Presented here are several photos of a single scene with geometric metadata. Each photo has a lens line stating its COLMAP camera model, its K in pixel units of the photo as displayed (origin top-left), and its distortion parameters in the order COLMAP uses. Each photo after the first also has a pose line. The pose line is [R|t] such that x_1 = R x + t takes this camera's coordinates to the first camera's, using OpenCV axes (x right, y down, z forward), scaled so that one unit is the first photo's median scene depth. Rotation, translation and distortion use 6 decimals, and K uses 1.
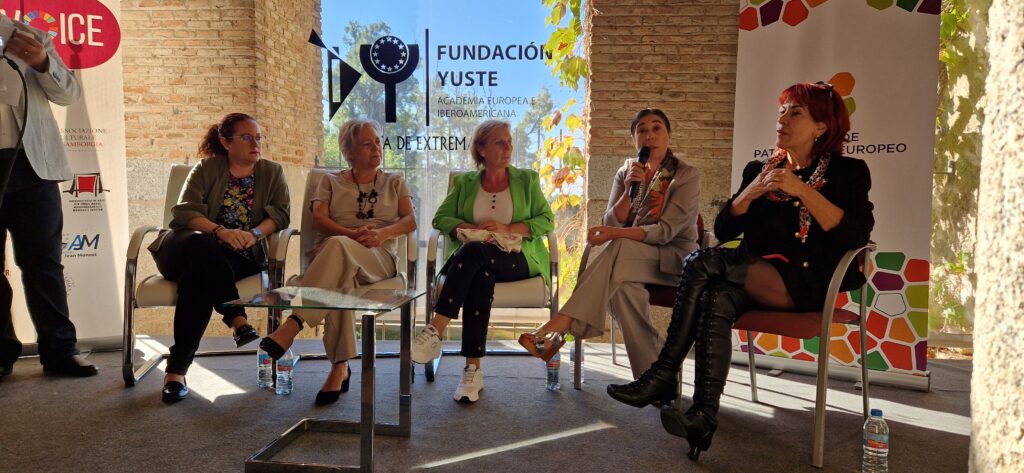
lens RADIAL K [[642.0, 0, 513.0], [0, 642.0, 237.7], [0, 0, 1]] dist [0.043749, 0.000489]
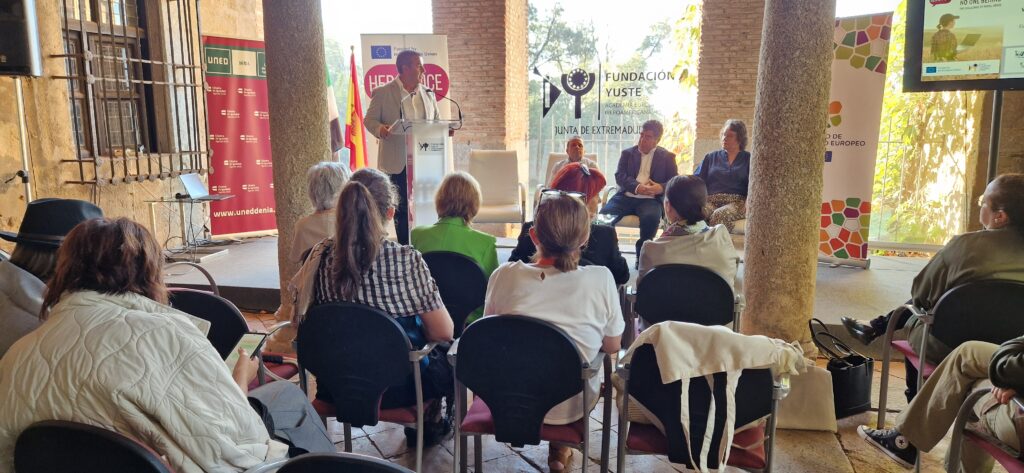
lens RADIAL K [[642.0, 0, 510.0], [0, 642.0, 235.2], [0, 0, 1]] dist [0.043749, 0.000489]
pose [[0.984811, 0.018914, -0.172599, -0.064612], [0.001118, 0.993338, 0.115229, -0.066209], [0.173629, -0.113672, 0.978229, -0.782011]]
